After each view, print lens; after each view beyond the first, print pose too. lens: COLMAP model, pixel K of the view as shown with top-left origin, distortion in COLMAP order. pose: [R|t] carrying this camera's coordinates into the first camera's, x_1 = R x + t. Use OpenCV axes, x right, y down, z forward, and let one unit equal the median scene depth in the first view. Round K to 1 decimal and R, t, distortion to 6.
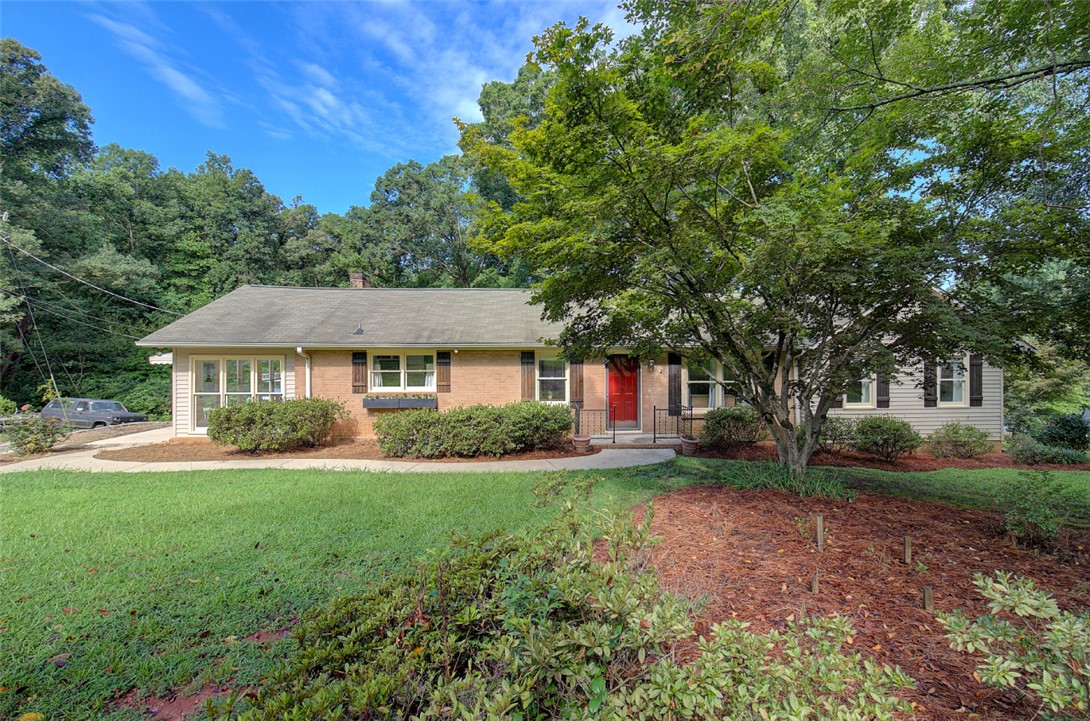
lens RADIAL K [[489.6, 0, 563.3], [0, 489.6, 339.1], [0, 0, 1]] dist [-0.000596, 0.000270]
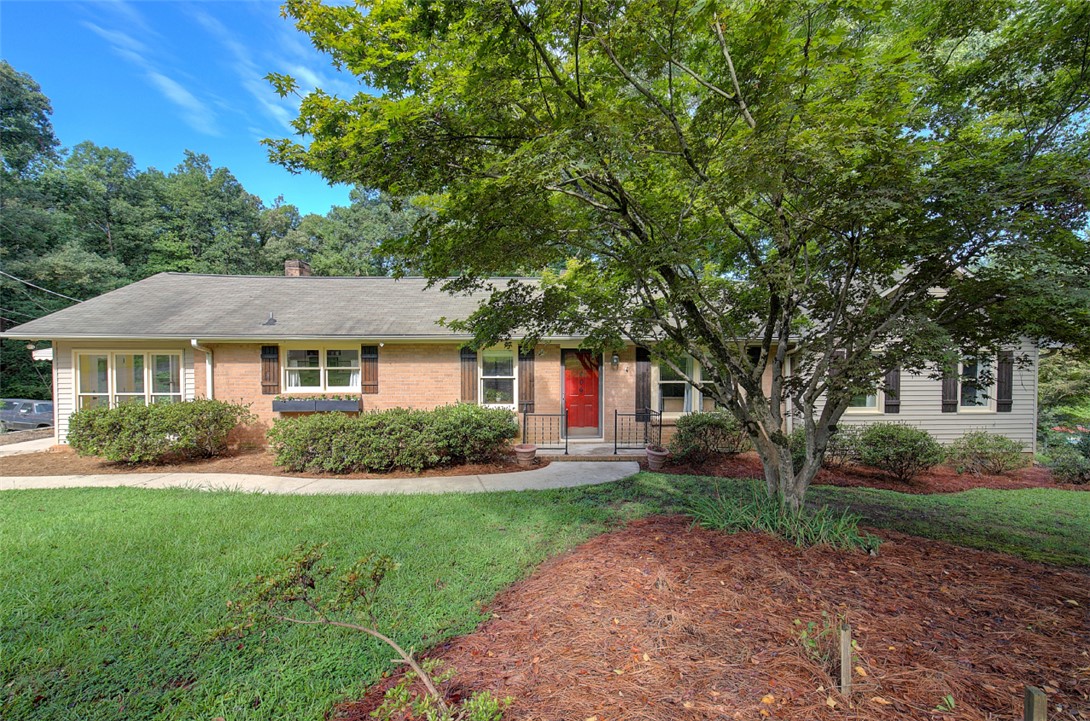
lens RADIAL K [[480.2, 0, 545.0], [0, 480.2, 360.5], [0, 0, 1]] dist [-0.000404, 0.000241]
pose [[0.999828, 0.001194, -0.018524, 0.075429], [-0.000524, 0.999347, 0.036132, 0.021364], [0.018555, -0.036116, 0.999175, 0.174004]]
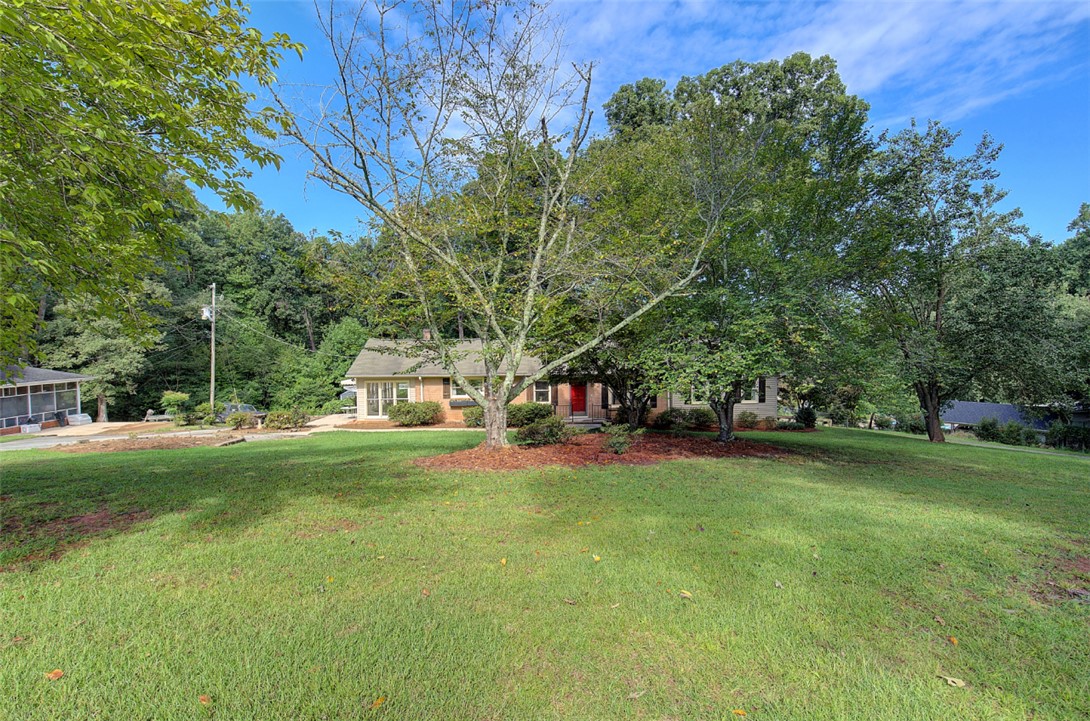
lens RADIAL K [[498.4, 0, 527.0], [0, 498.4, 342.5], [0, 0, 1]] dist [0.002160, 0.000862]
pose [[0.999523, -0.011553, -0.028635, -0.023859], [0.011652, 0.999927, 0.003297, -0.121723], [0.028595, -0.003629, 0.999584, -1.026187]]
